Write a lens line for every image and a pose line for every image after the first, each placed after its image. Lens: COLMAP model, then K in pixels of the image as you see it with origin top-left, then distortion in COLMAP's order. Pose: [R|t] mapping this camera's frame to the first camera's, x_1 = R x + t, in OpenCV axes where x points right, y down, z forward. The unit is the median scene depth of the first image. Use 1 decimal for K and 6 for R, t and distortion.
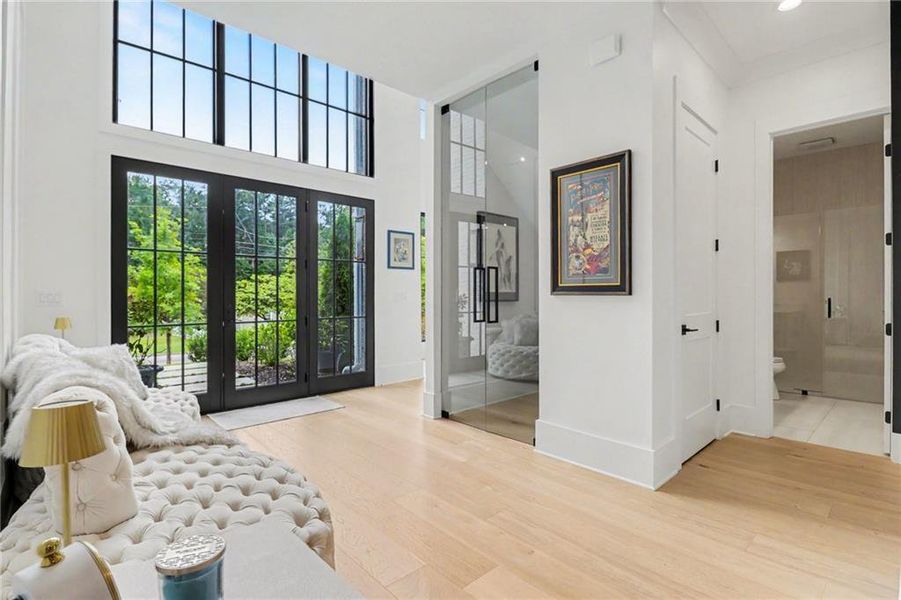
lens RADIAL K [[421.0, 0, 450.3], [0, 421.0, 304.4], [0, 0, 1]] dist [-0.032338, -0.001227]
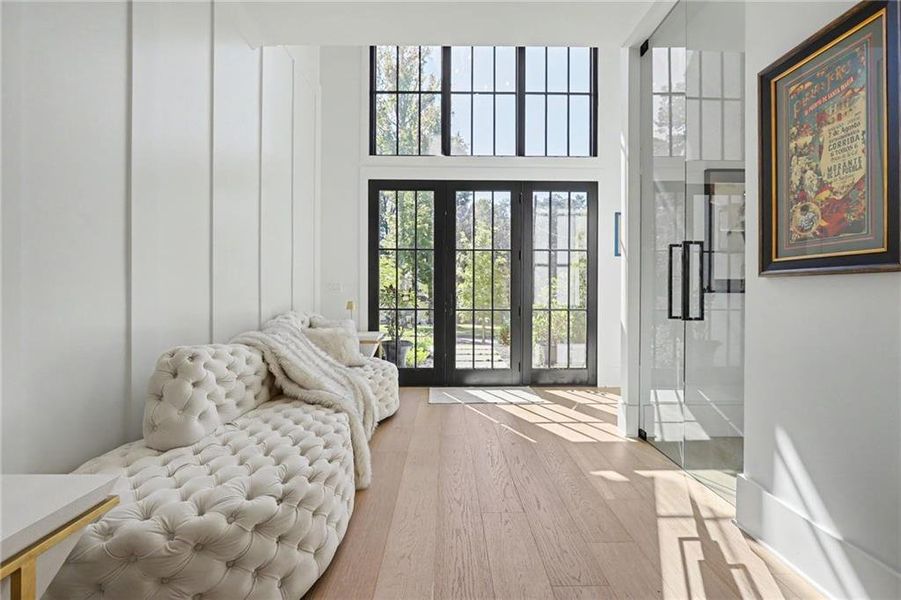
lens RADIAL K [[405.2, 0, 444.1], [0, 405.2, 294.8], [0, 0, 1]] dist [-0.007618, 0.002748]
pose [[0.725657, 0.000561, -0.688056, 0.319905], [-0.006609, 0.999959, -0.006154, 0.010621], [0.688025, 0.009013, 0.725631, 0.261199]]
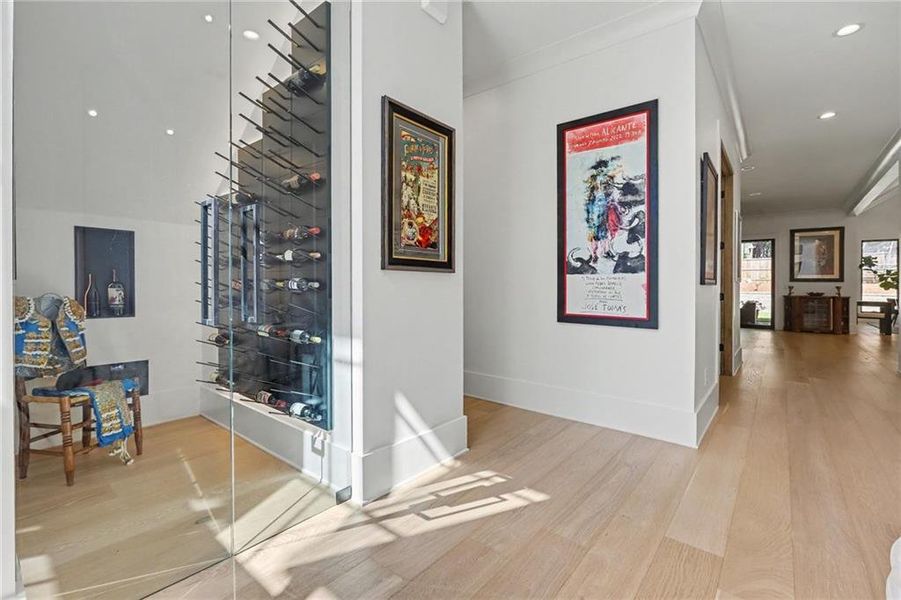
lens RADIAL K [[405.2, 0, 457.2], [0, 405.2, 284.7], [0, 0, 1]] dist [-0.007618, 0.002748]
pose [[-0.139728, -0.007631, 0.990161, -0.485788], [0.007620, 0.999932, 0.008782, -0.001256], [-0.990161, 0.008772, -0.139660, 1.005904]]
